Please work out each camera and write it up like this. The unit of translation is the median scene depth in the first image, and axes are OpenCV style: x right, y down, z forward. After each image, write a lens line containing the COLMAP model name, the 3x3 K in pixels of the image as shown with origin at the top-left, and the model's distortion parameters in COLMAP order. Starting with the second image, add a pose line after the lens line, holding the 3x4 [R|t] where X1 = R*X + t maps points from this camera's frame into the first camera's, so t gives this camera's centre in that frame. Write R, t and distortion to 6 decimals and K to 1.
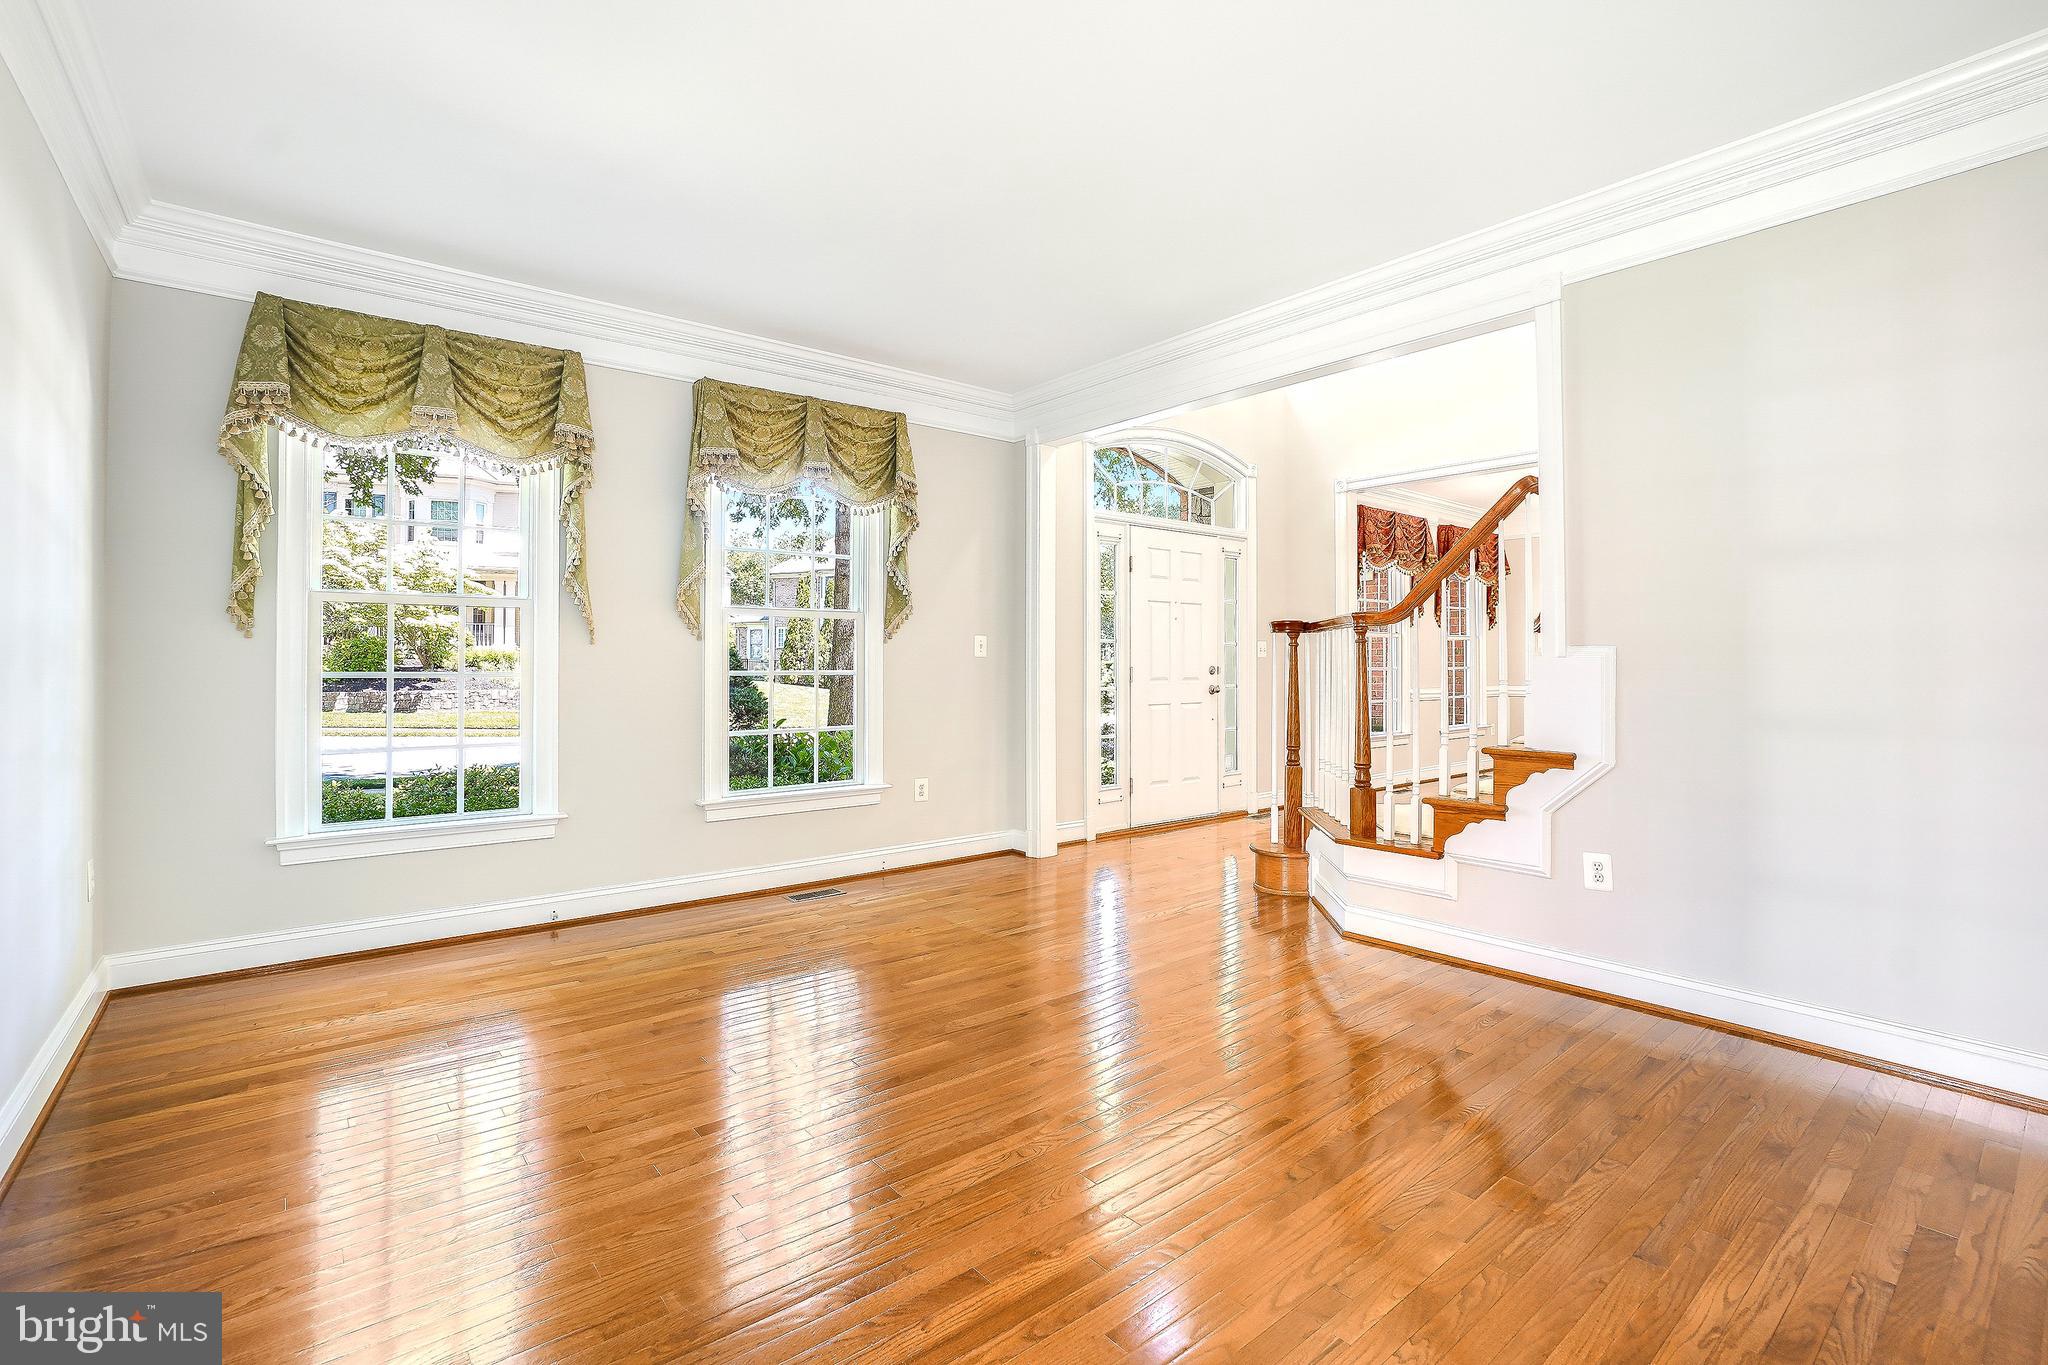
lens RADIAL K [[915.2, 0, 1033.9], [0, 915.2, 674.3], [0, 0, 1]] dist [-0.009748, 0.001601]
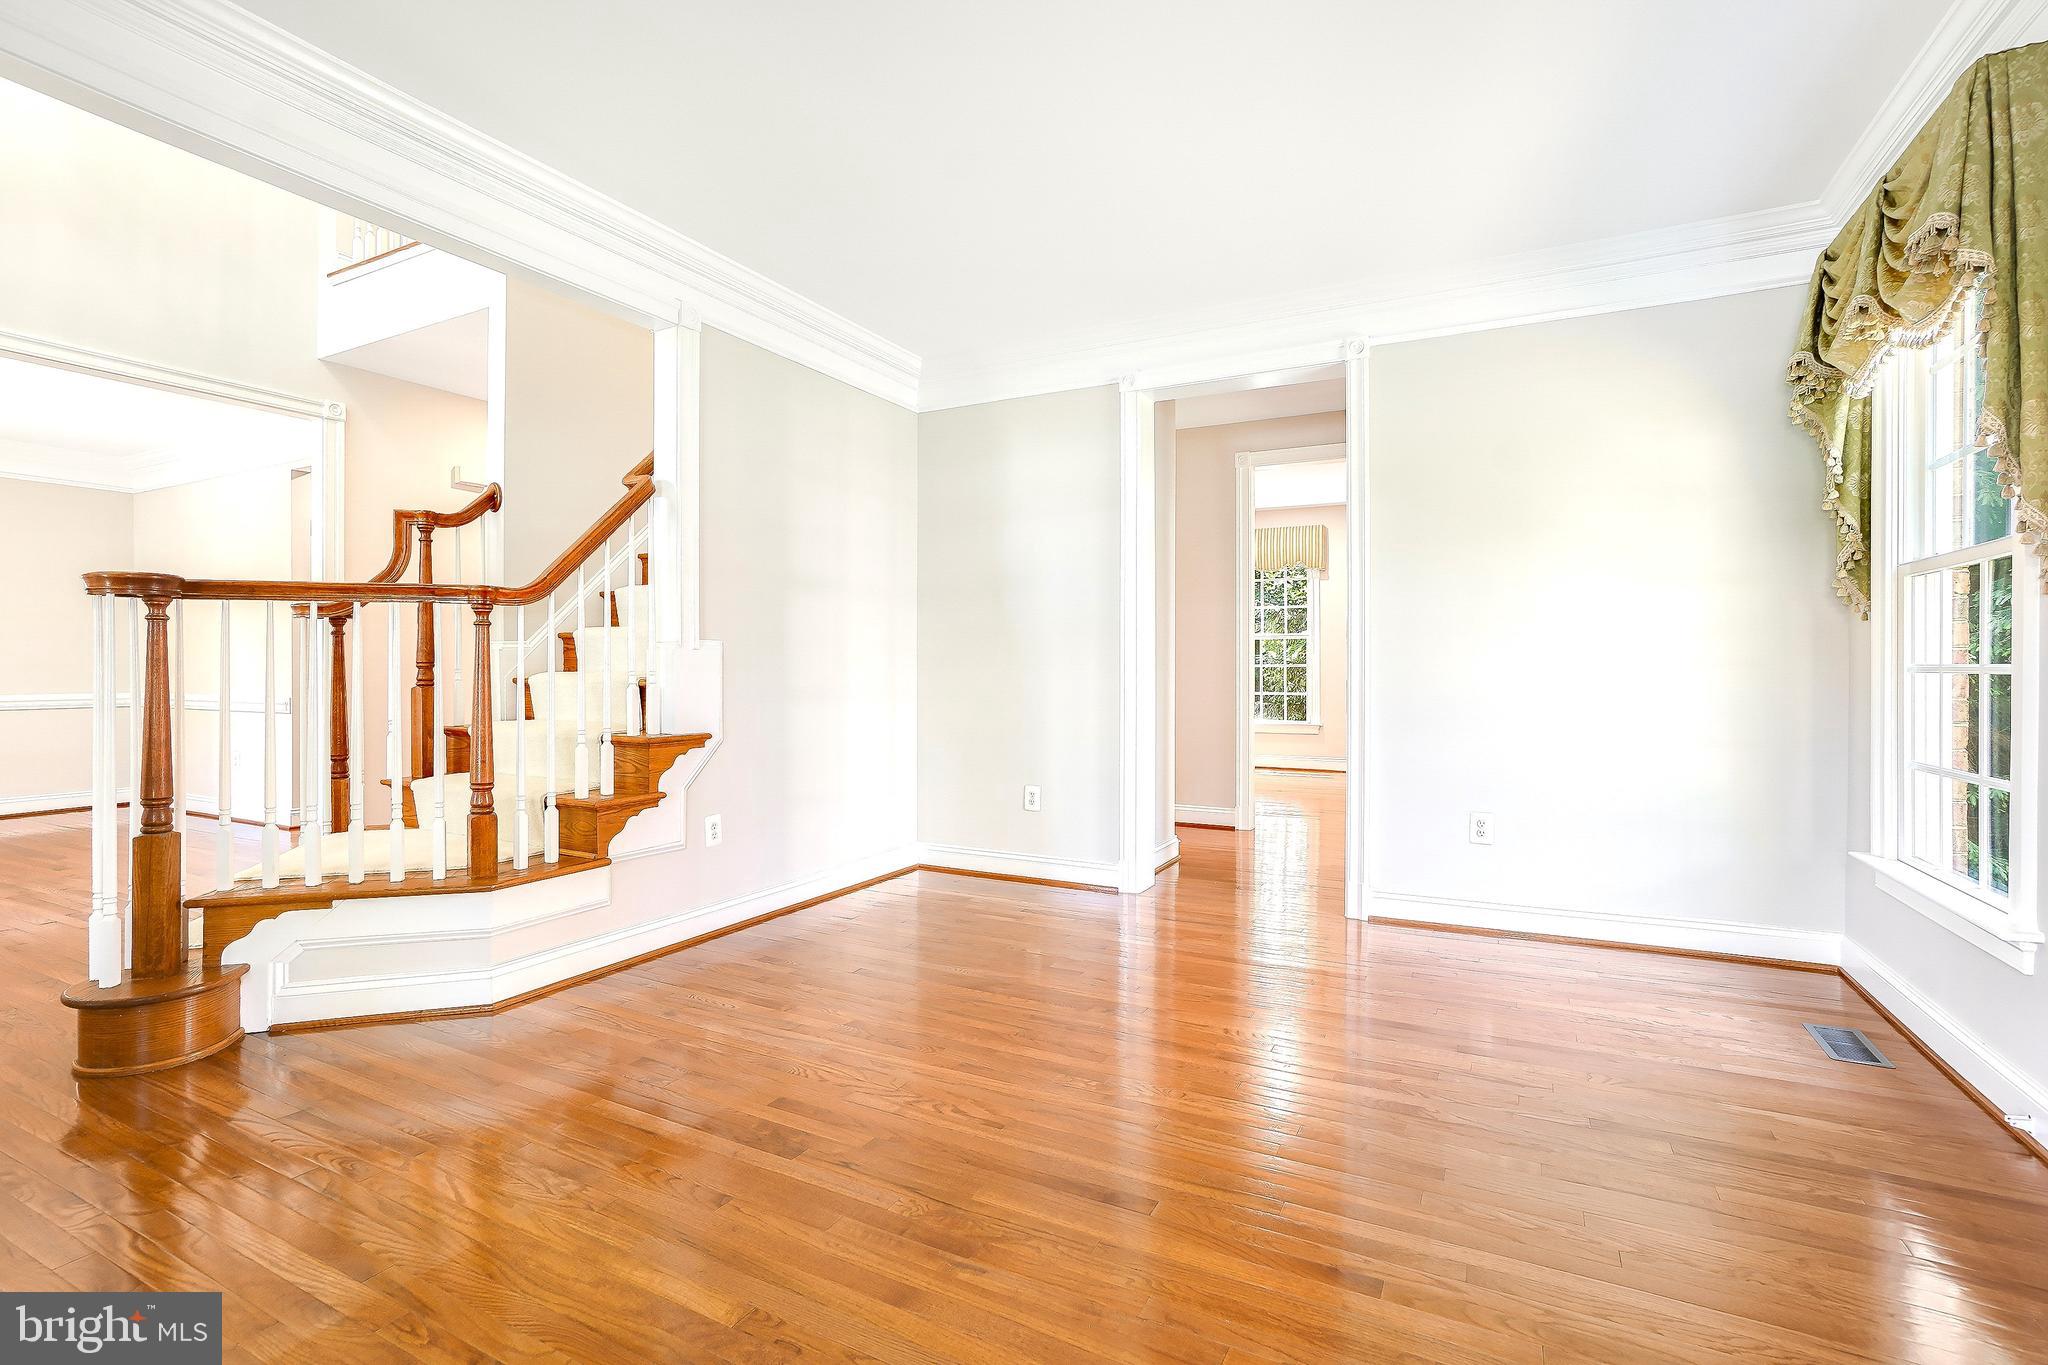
lens RADIAL K [[915.2, 0, 1039.9], [0, 915.2, 677.8], [0, 0, 1]] dist [-0.009748, 0.001601]
pose [[-0.391005, -0.002451, 0.920385, -0.539797], [0.020375, 0.999728, 0.011319, 0.010204], [-0.920163, 0.023179, -0.390849, 0.891321]]
